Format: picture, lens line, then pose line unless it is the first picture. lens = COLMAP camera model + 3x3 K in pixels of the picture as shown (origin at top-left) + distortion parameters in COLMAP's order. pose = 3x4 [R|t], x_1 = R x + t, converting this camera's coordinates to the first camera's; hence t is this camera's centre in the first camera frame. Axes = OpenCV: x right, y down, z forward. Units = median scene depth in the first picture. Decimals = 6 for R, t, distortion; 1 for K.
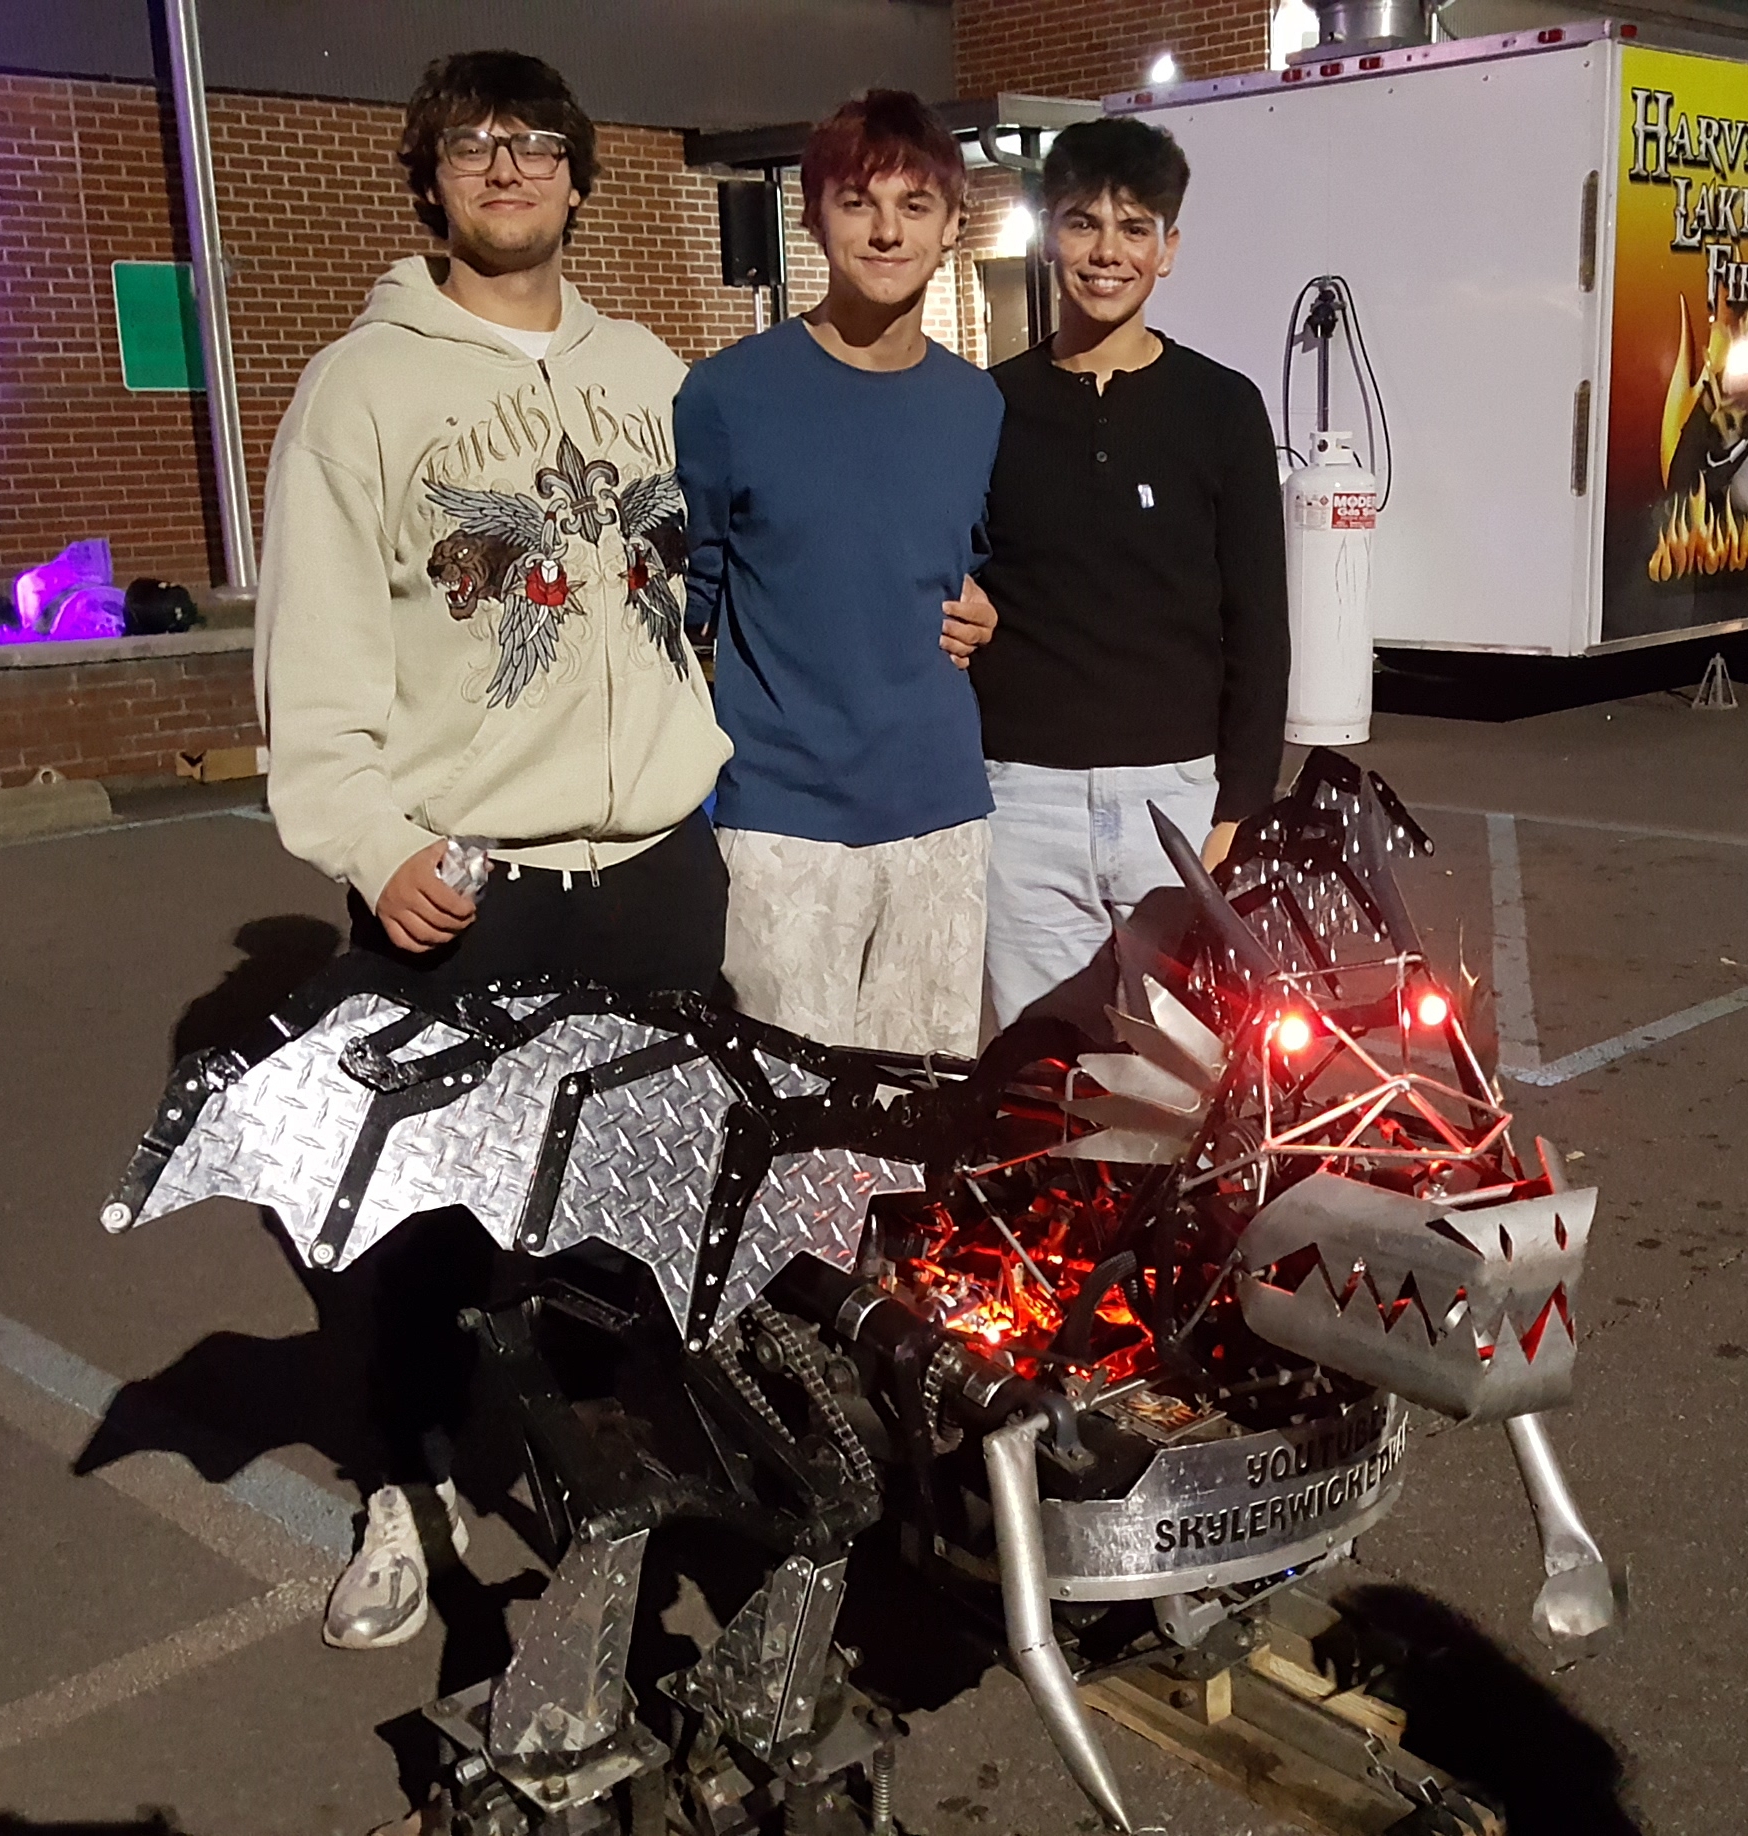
lens RADIAL K [[2428.4, 0, 1013.1], [0, 2428.4, 960.4], [0, 0, 1]] dist [0.095629, 0.000000]
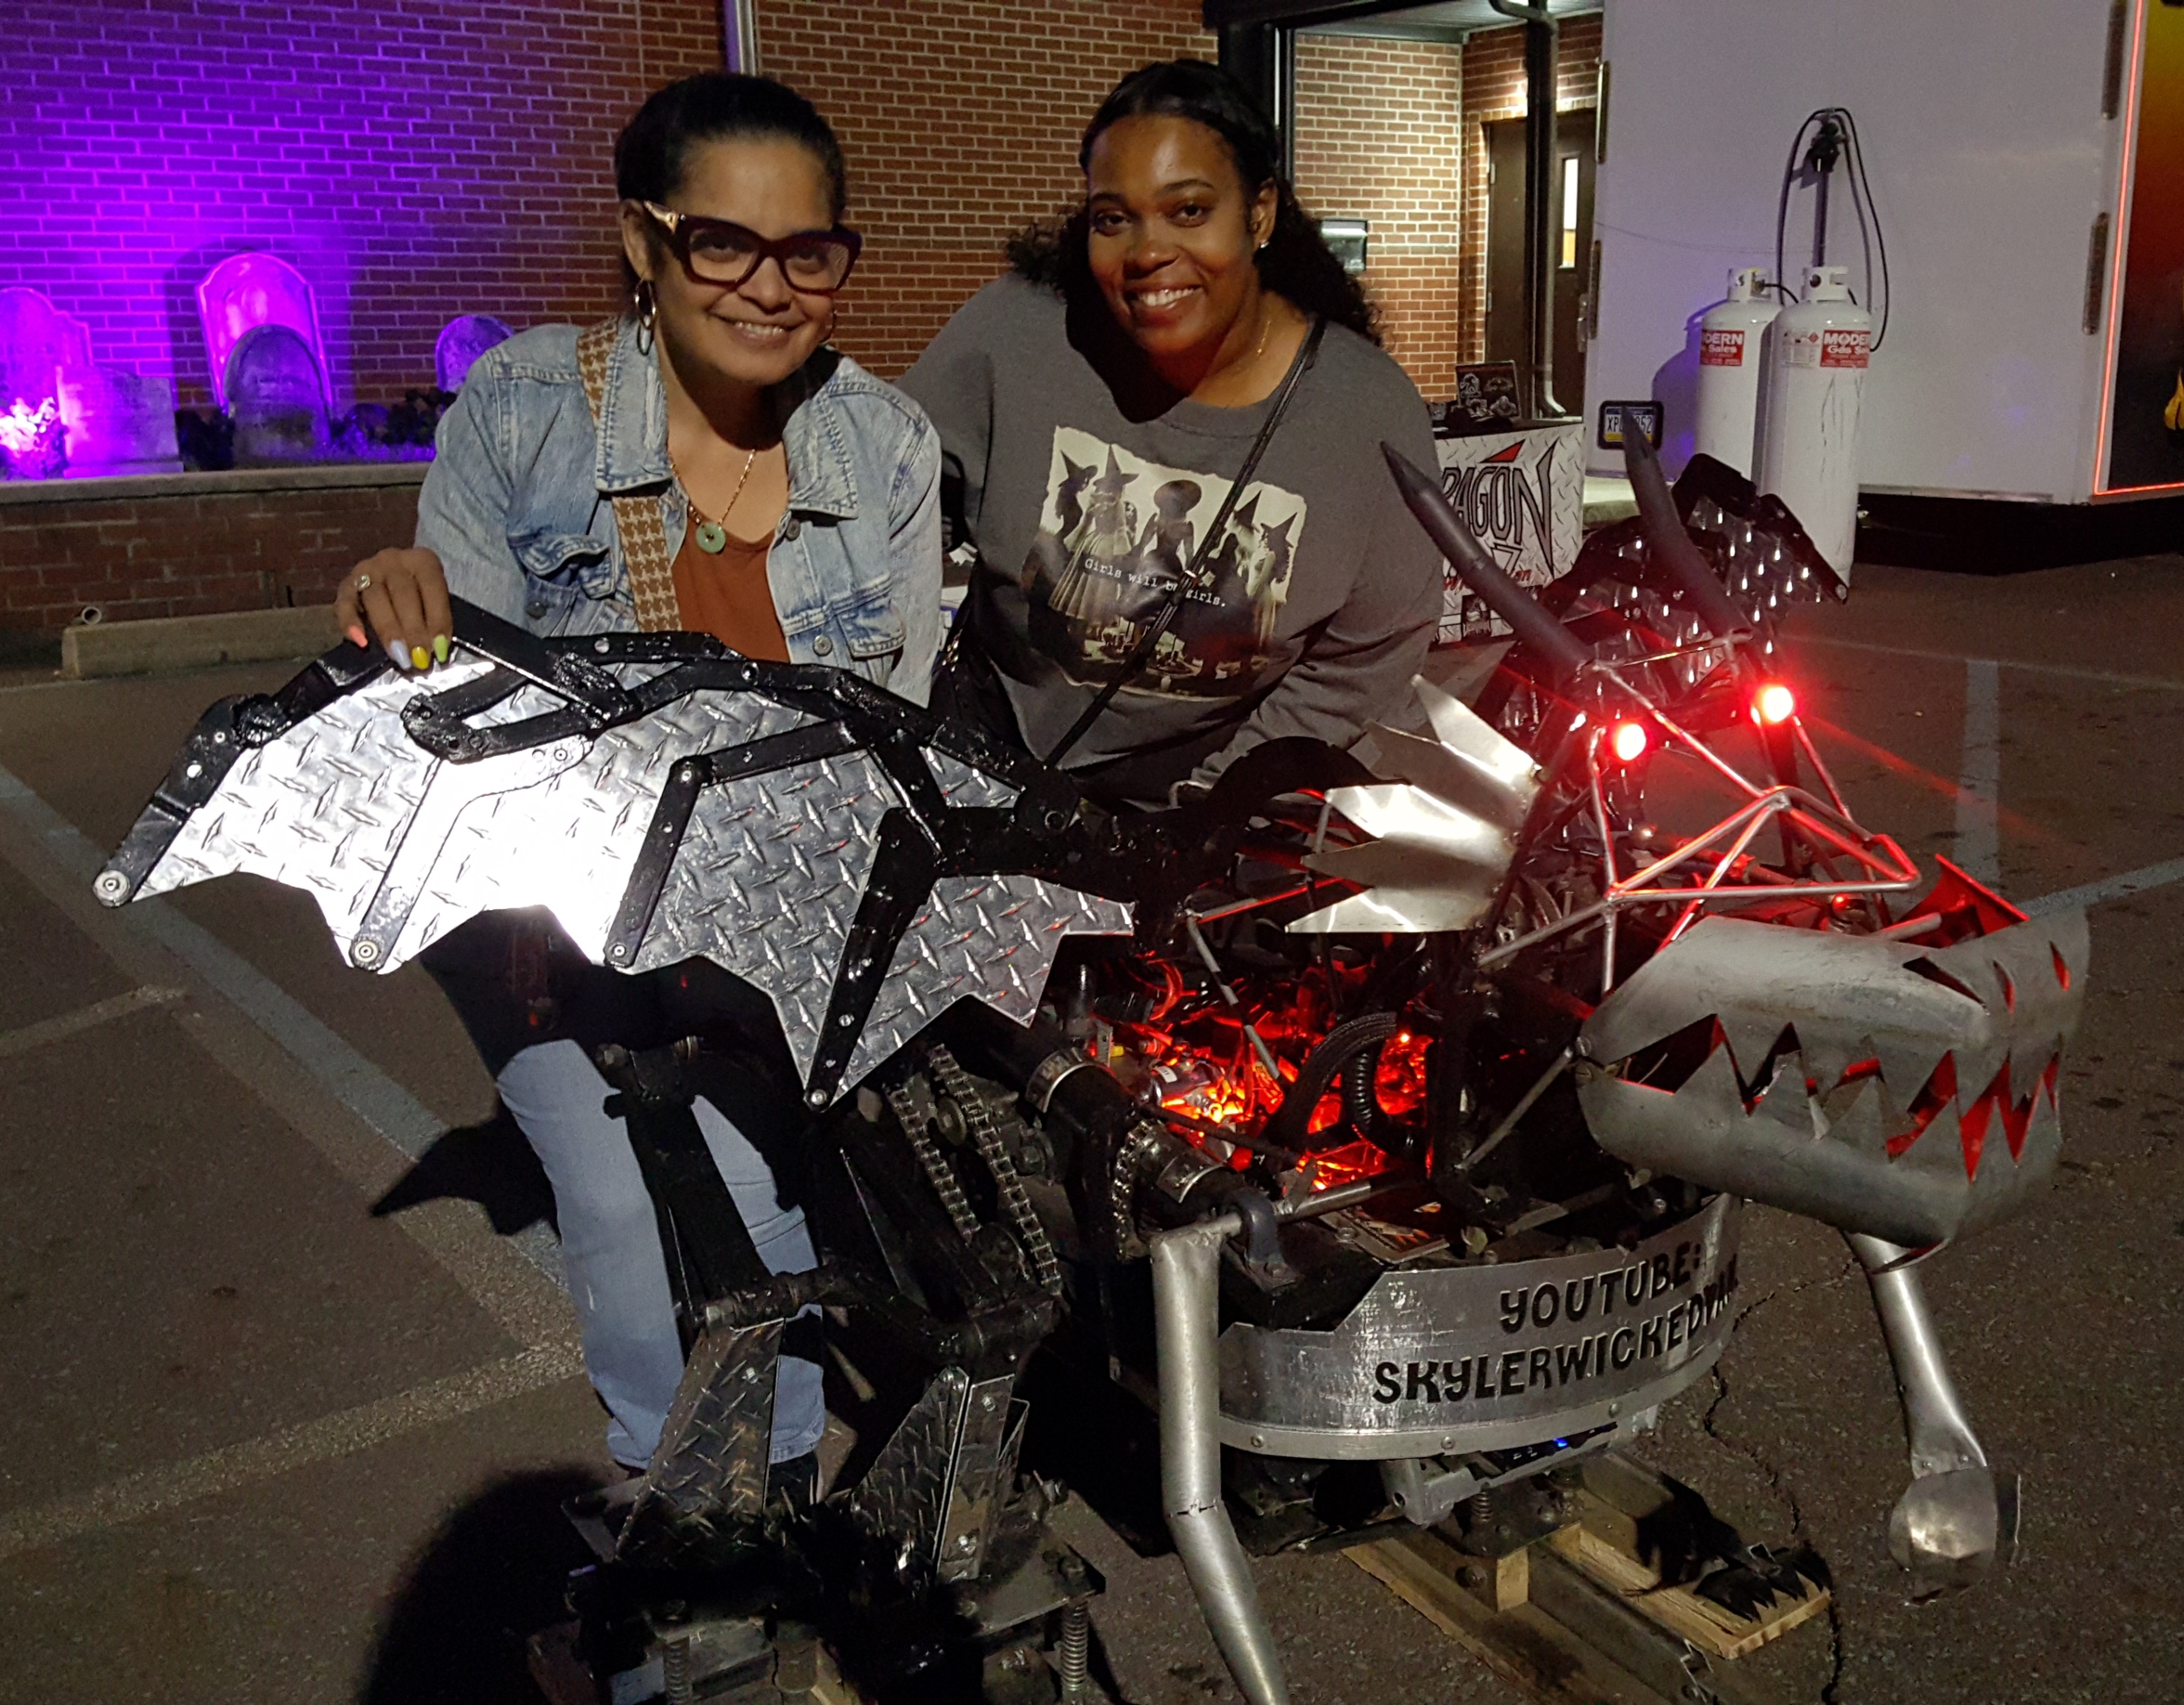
lens RADIAL K [[2233.1, 0, 1157.7], [0, 2233.1, 862.8], [0, 0, 1]] dist [0.071067, 0.000000]
pose [[0.985913, 0.051250, -0.159211, 0.093578], [-0.048716, 0.998617, 0.019777, 0.058452], [0.160004, -0.011743, 0.987046, 0.279102]]
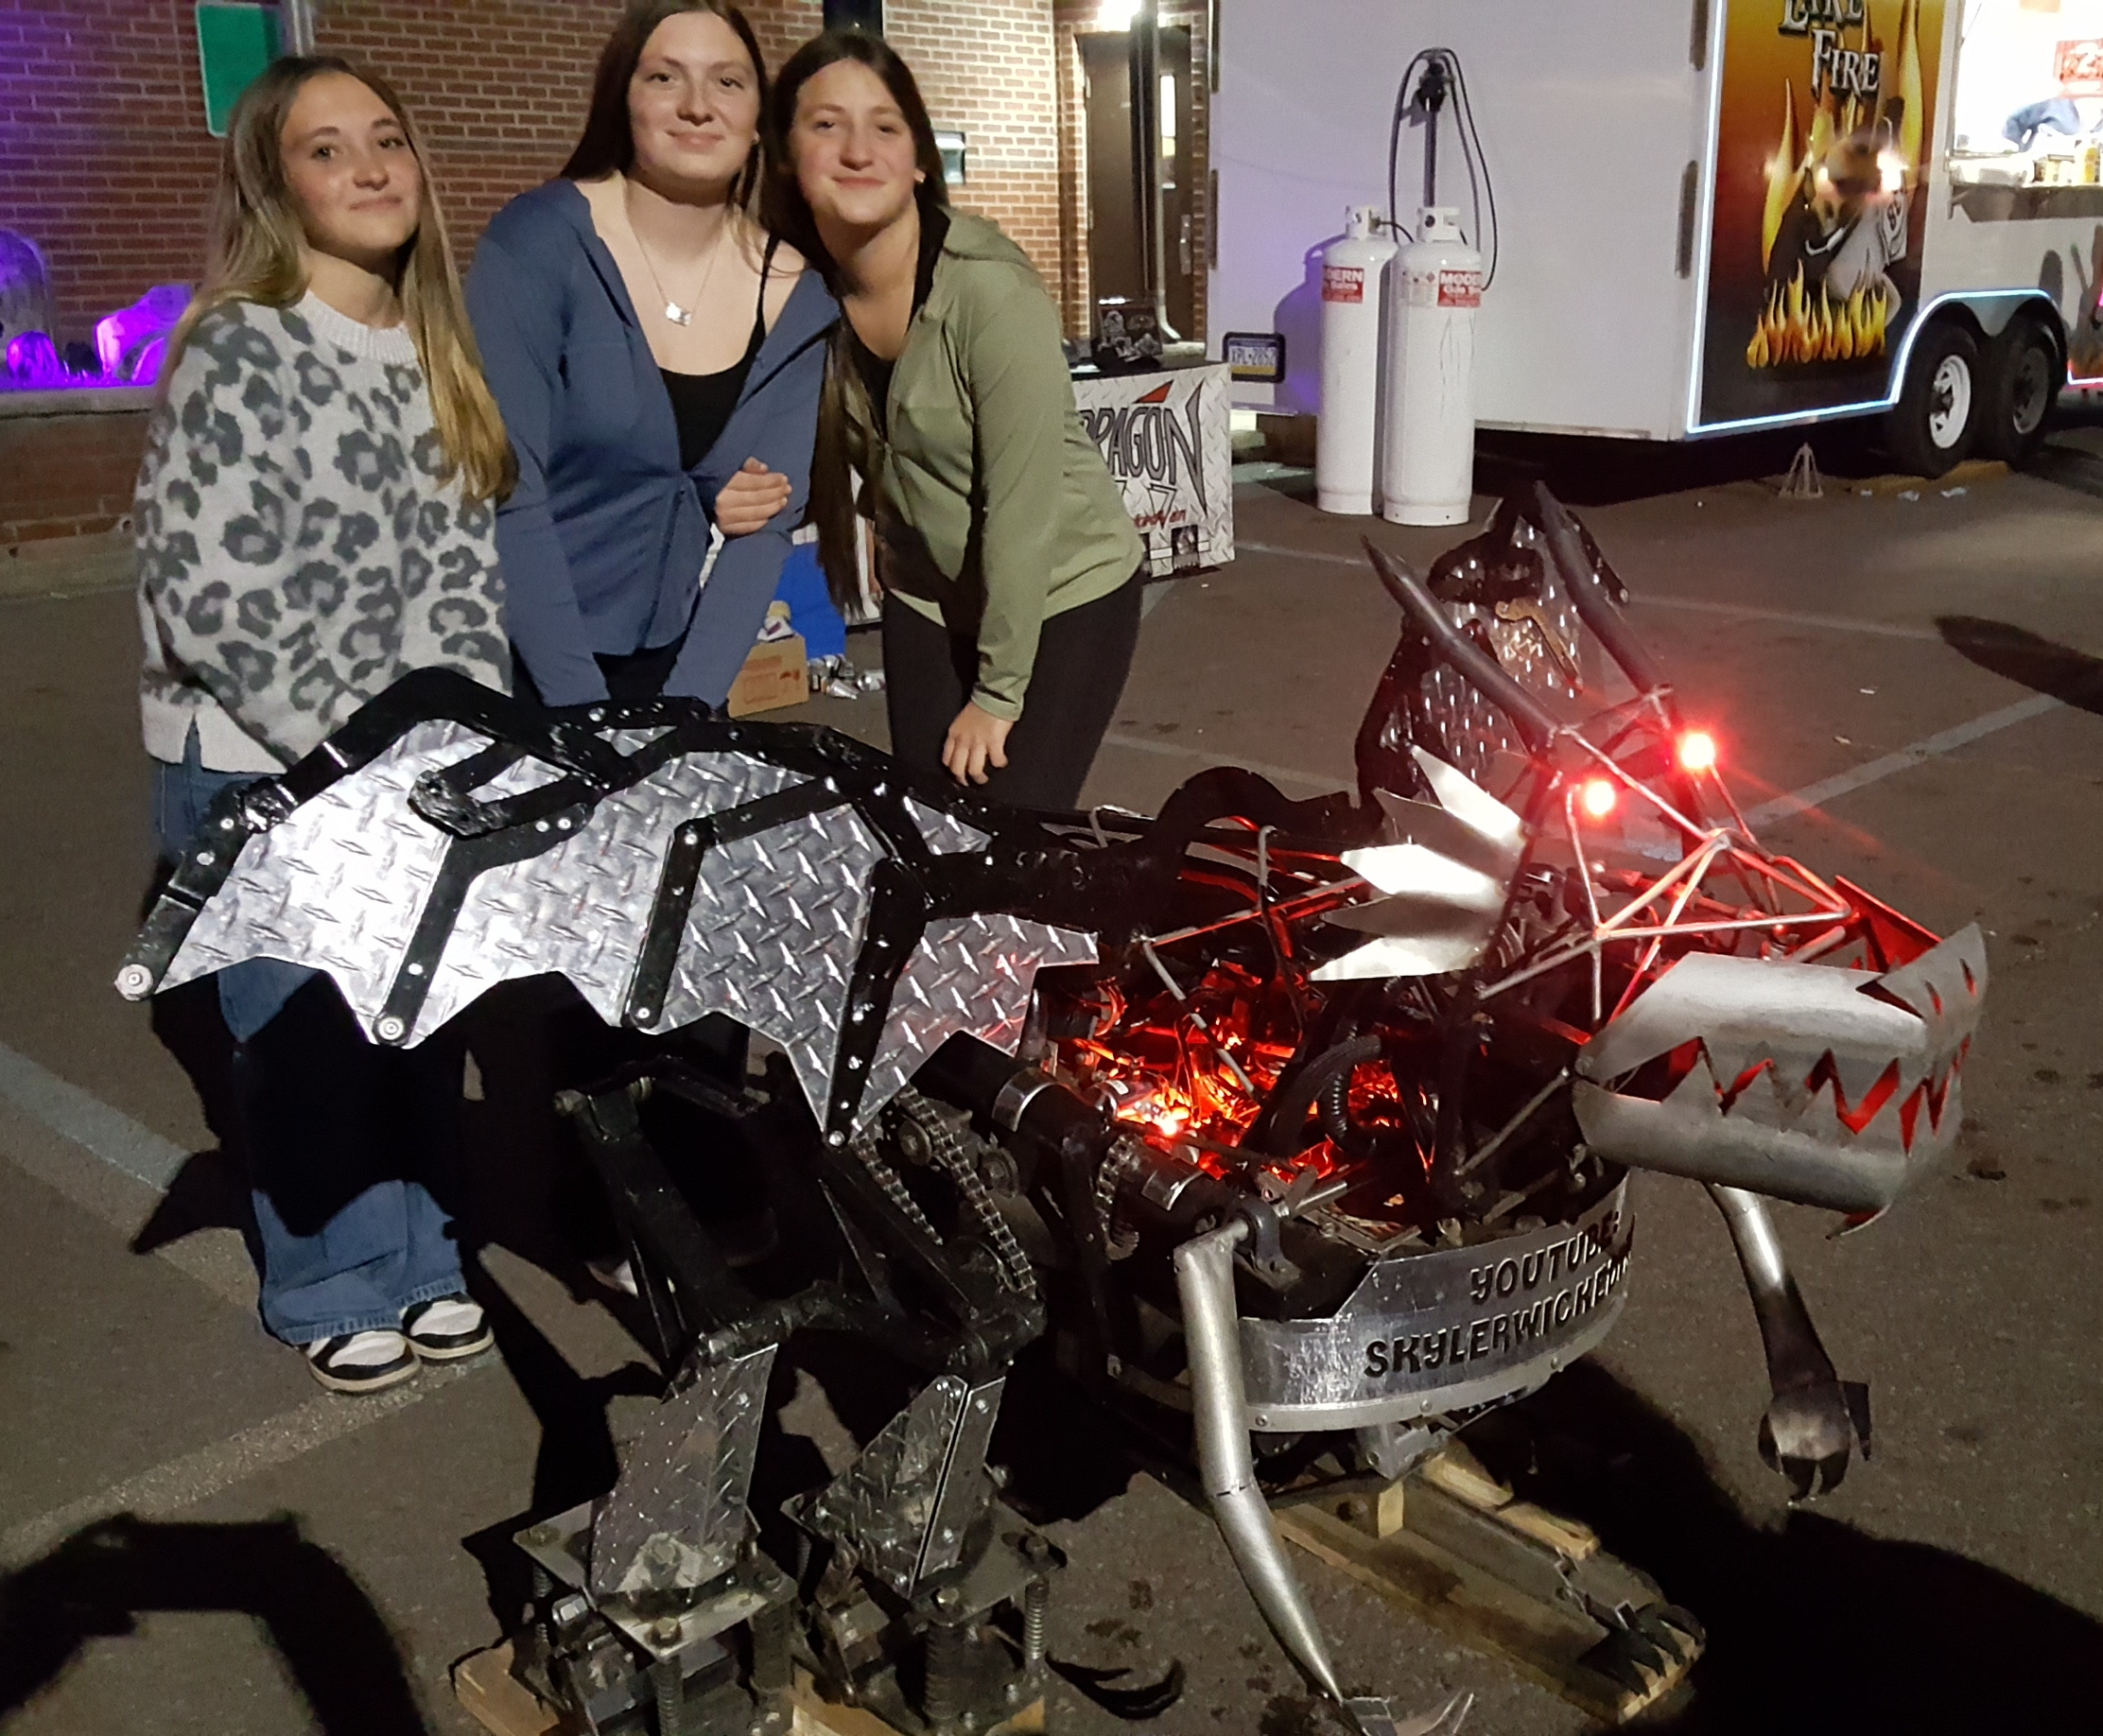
lens RADIAL K [[2290.0, 0, 1208.9], [0, 2290.0, 876.5], [0, 0, 1]] dist [0.067307, 0.000000]
pose [[0.998424, 0.014234, 0.054289, -0.043731], [-0.017377, 0.998173, 0.057863, 0.016384], [-0.053366, -0.058715, 0.996847, 0.189913]]
